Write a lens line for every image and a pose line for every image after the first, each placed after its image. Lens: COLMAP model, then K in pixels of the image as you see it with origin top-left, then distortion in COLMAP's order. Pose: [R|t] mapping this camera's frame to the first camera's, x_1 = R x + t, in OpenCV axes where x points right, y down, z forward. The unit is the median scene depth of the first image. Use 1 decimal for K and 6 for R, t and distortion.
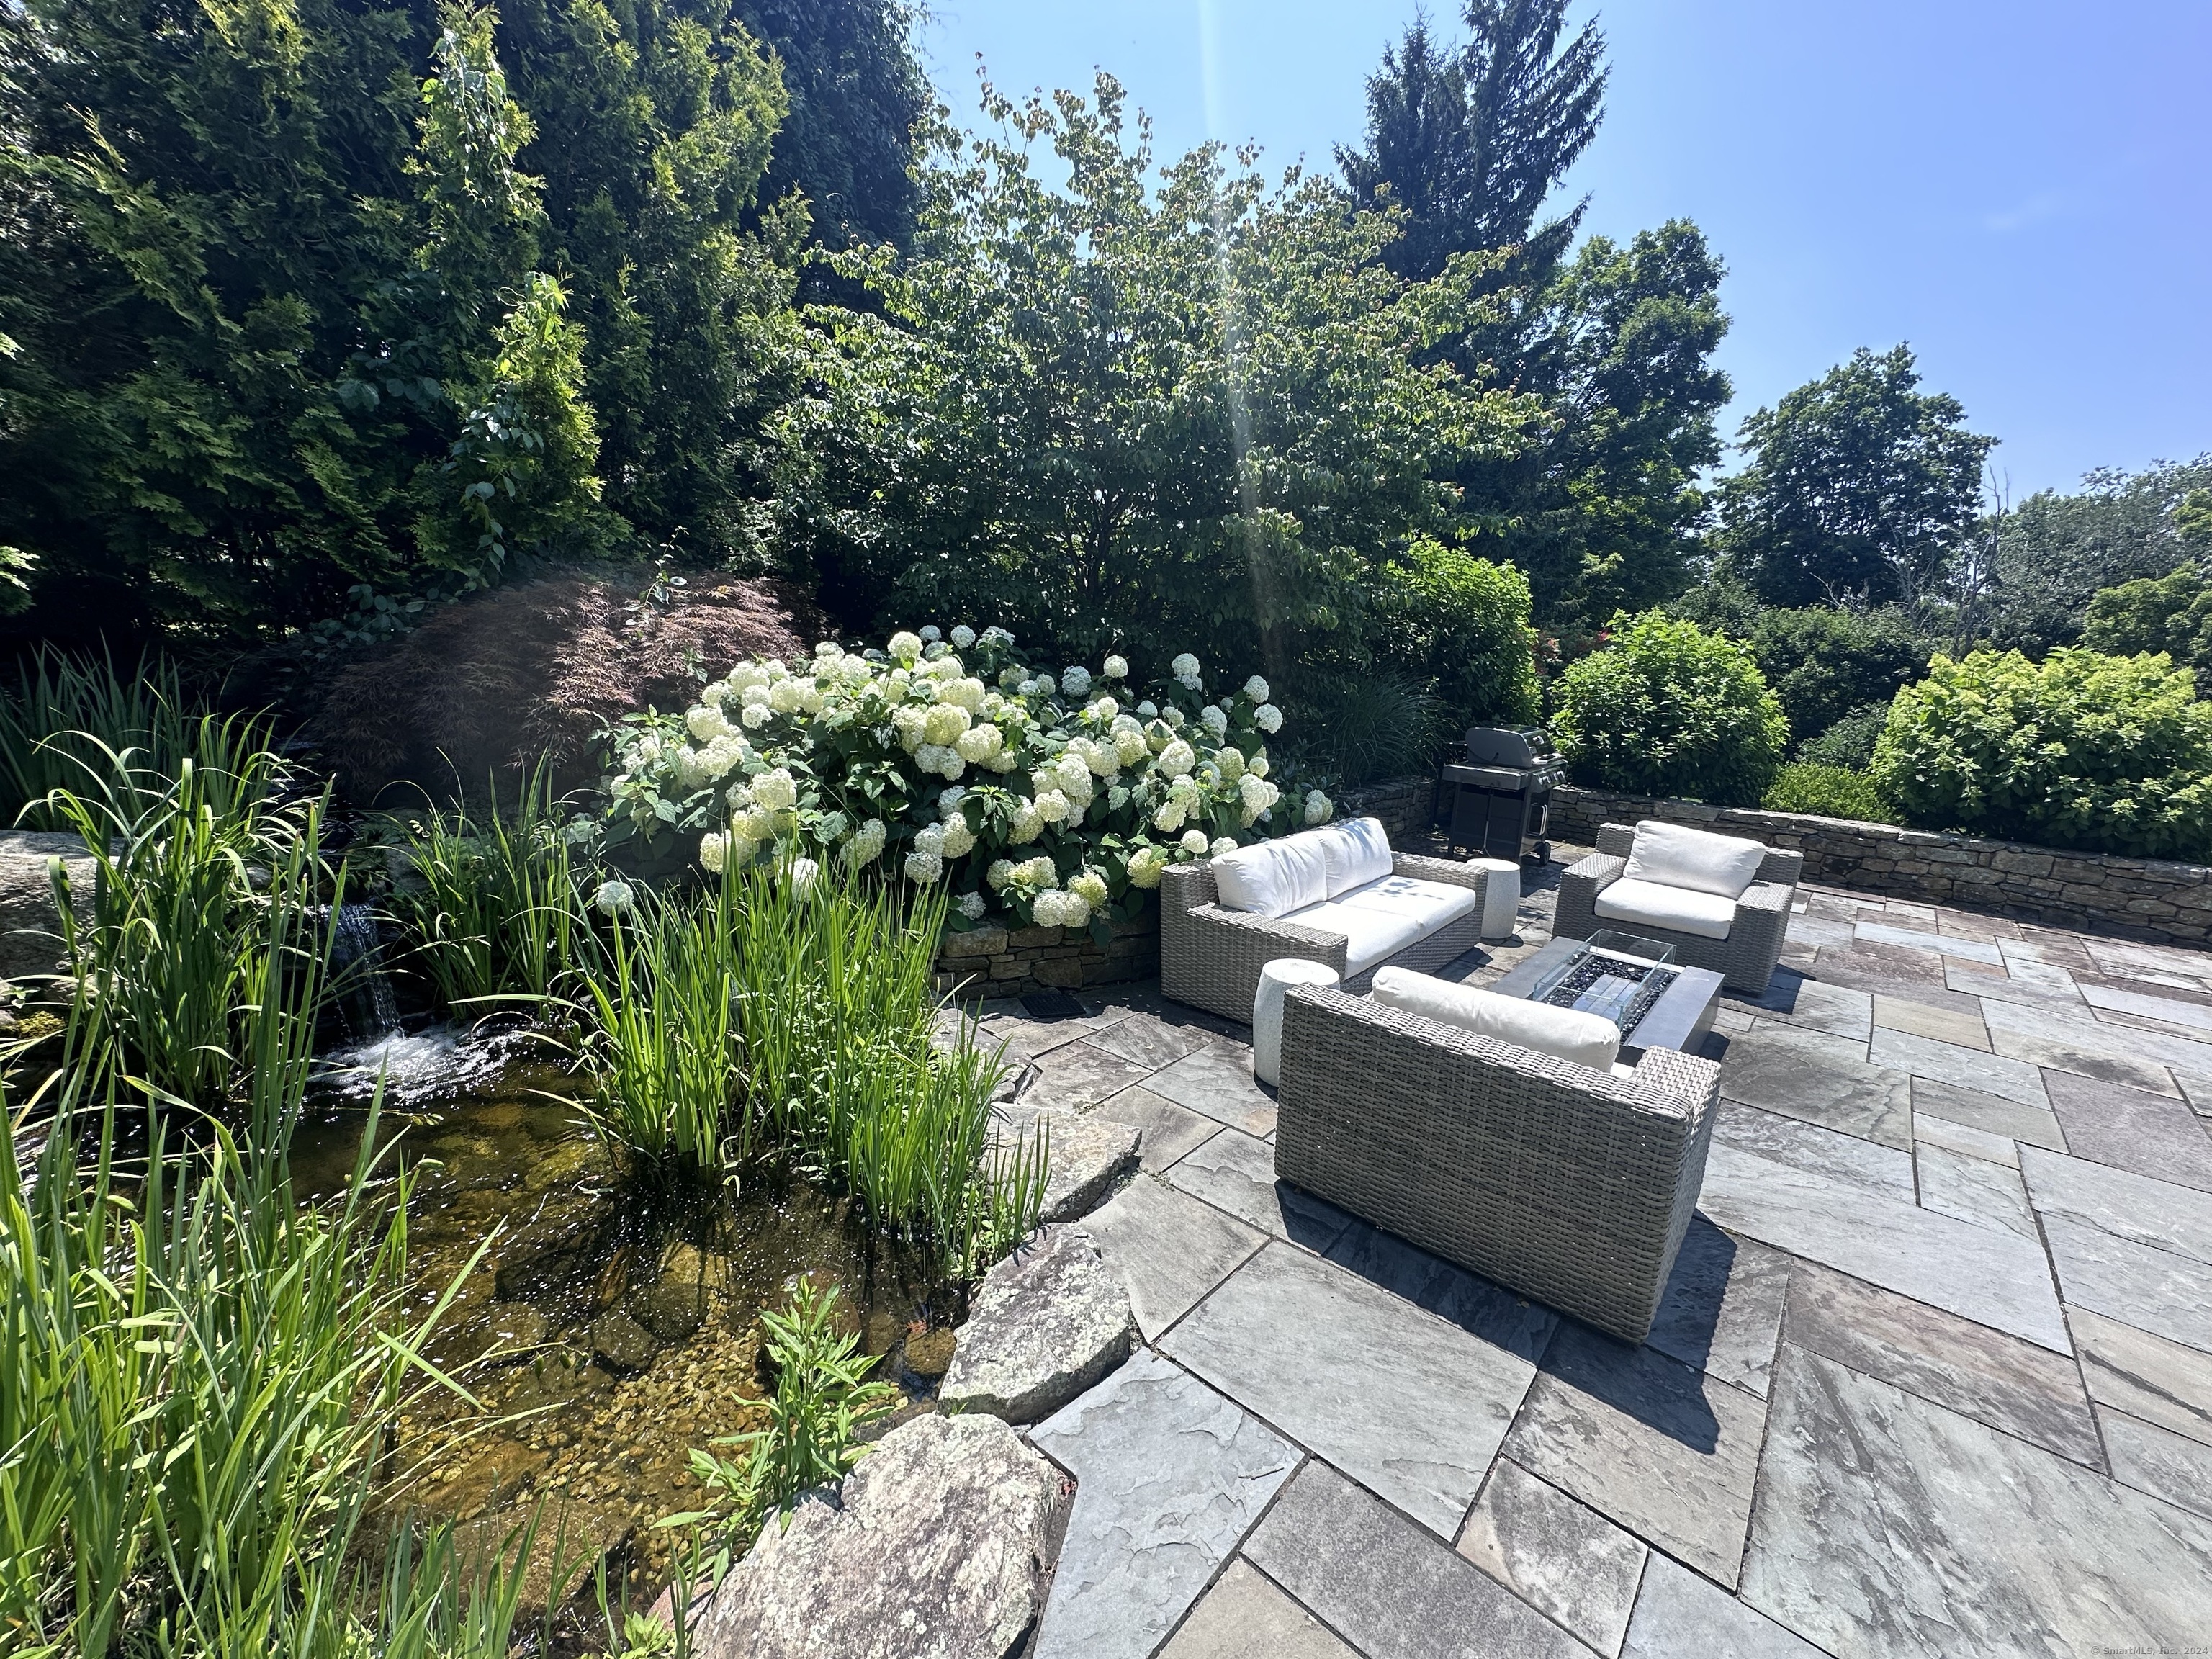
lens RADIAL K [[880.2, 0, 1103.0], [0, 880.2, 823.2], [0, 0, 1]] dist [-0.000840, -0.000203]
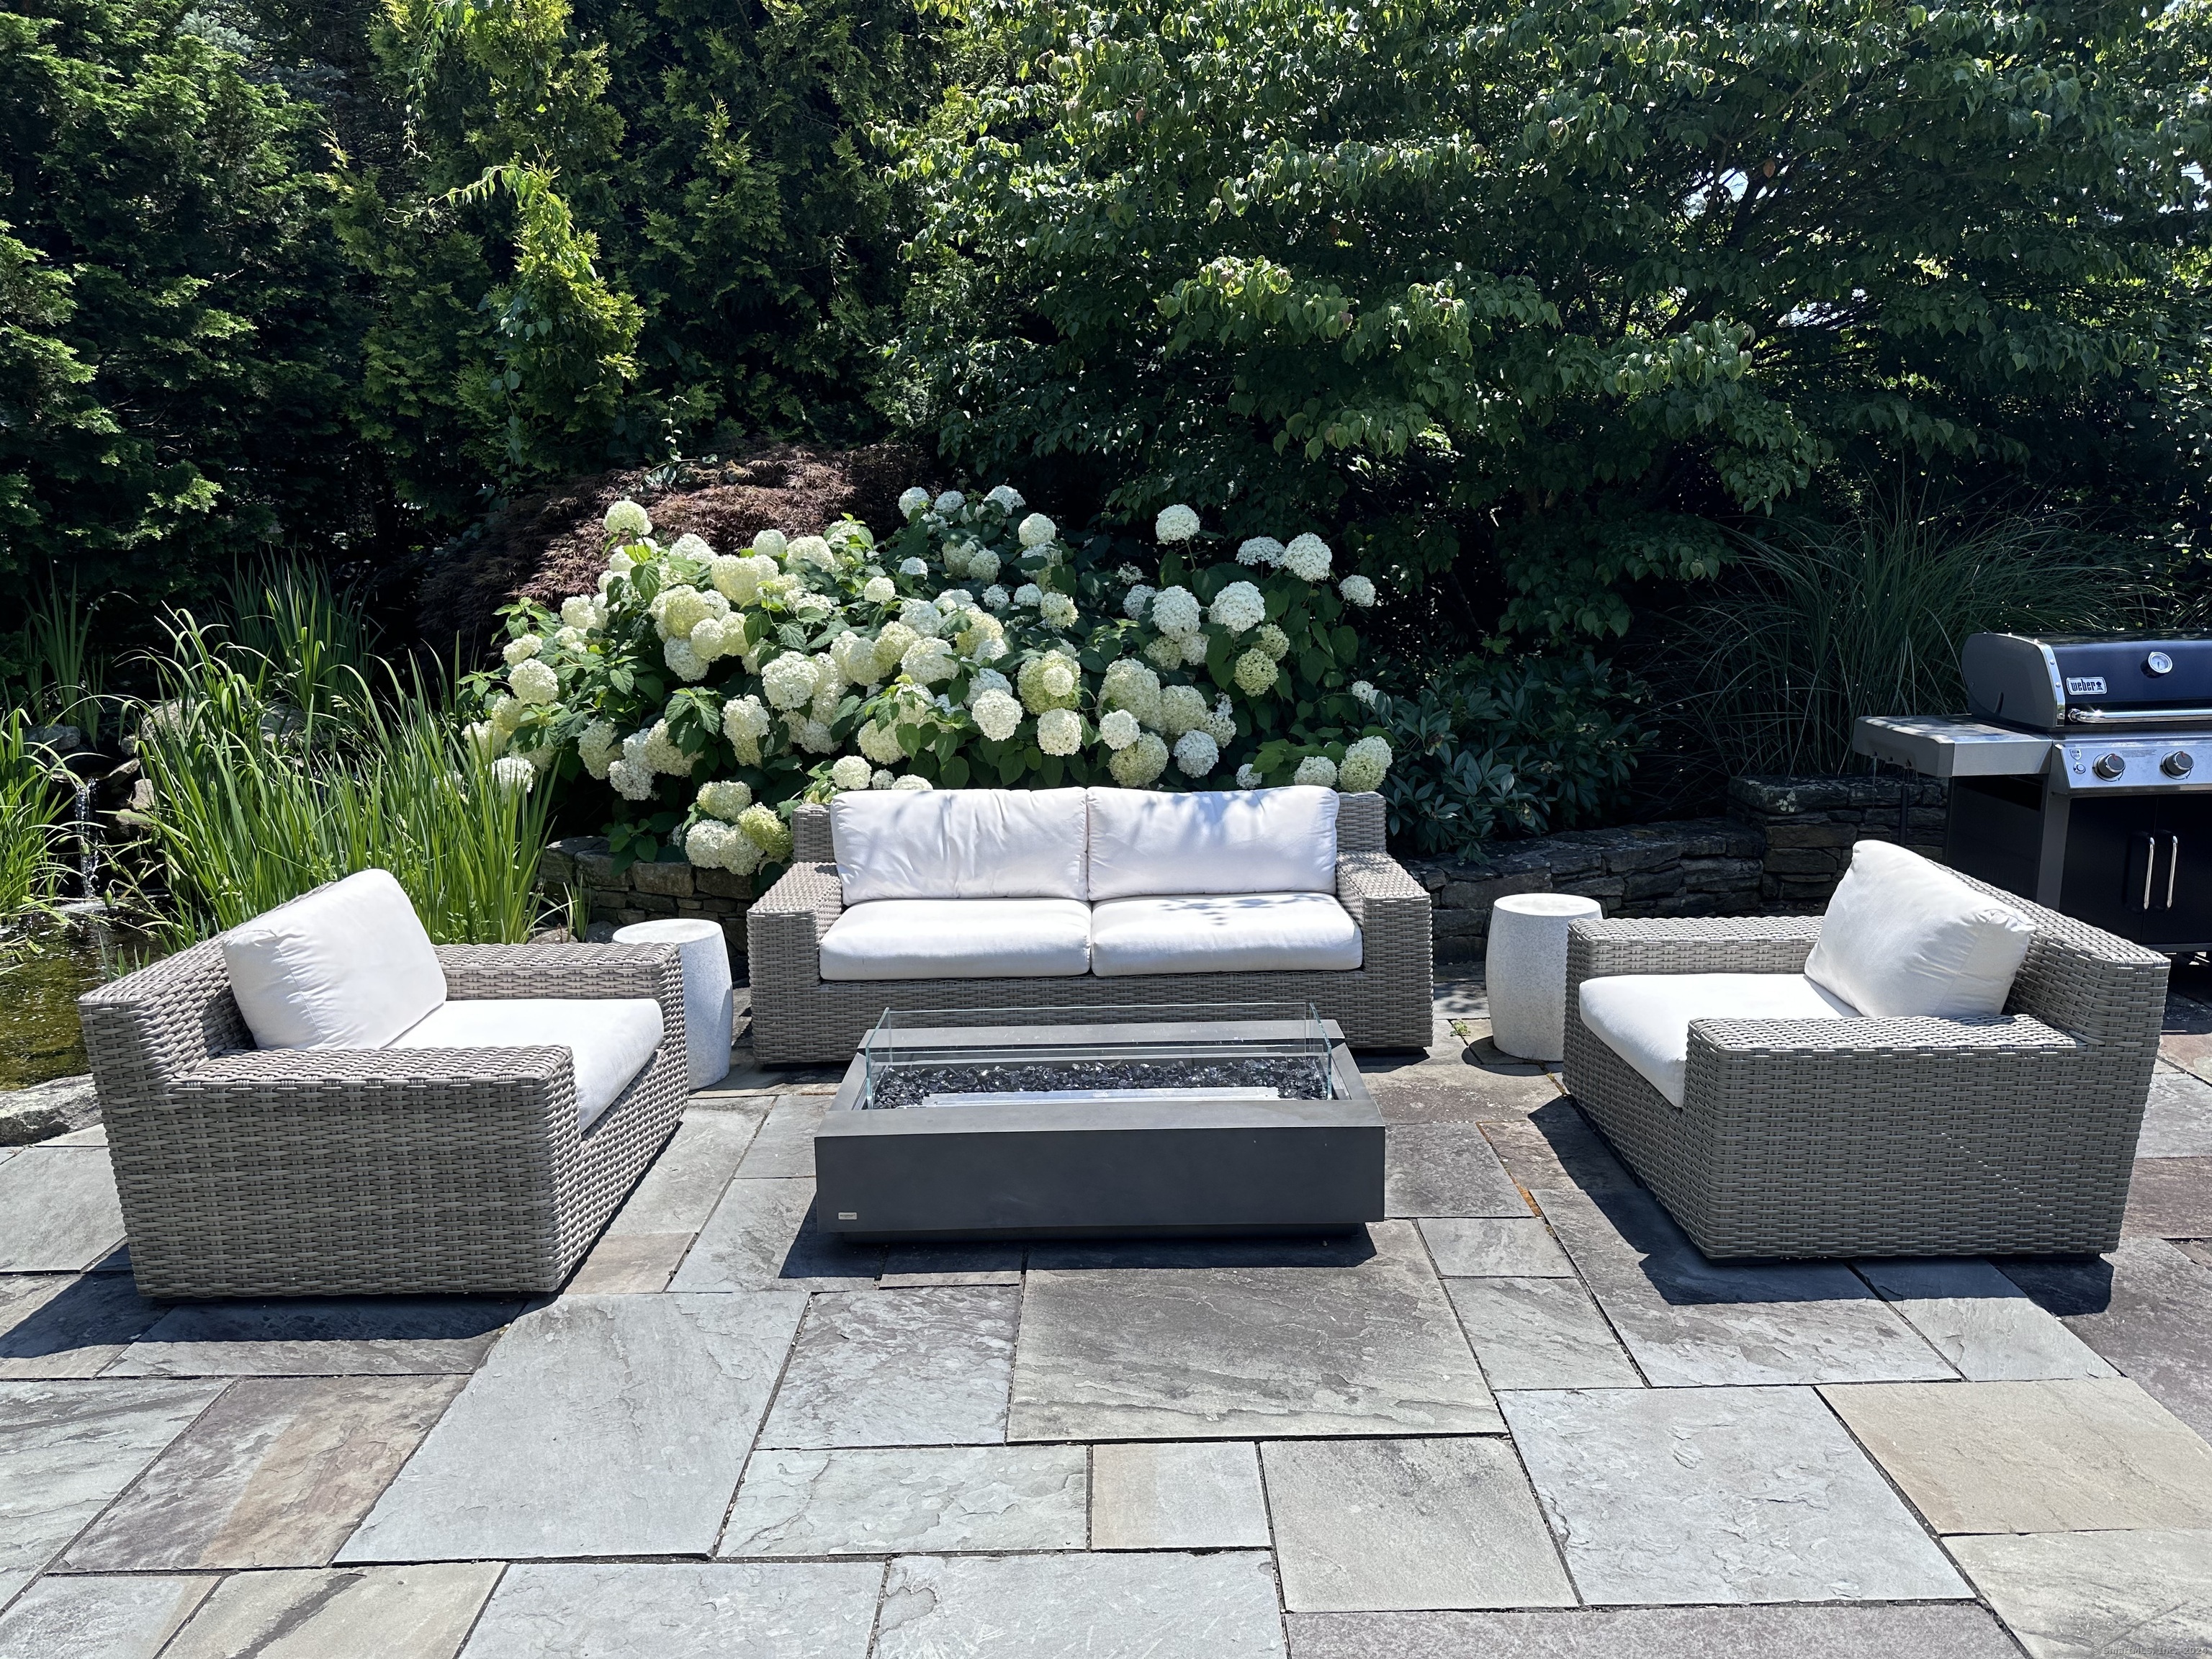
lens RADIAL K [[1565.4, 0, 1104.1], [0, 1565.4, 830.1], [0, 0, 1]] dist [0.002634, 0.000158]
pose [[0.665659, 0.091393, -0.740639, 1.333261], [-0.096164, 0.994703, 0.036316, 0.001310], [0.740035, 0.047048, 0.670921, 0.378945]]
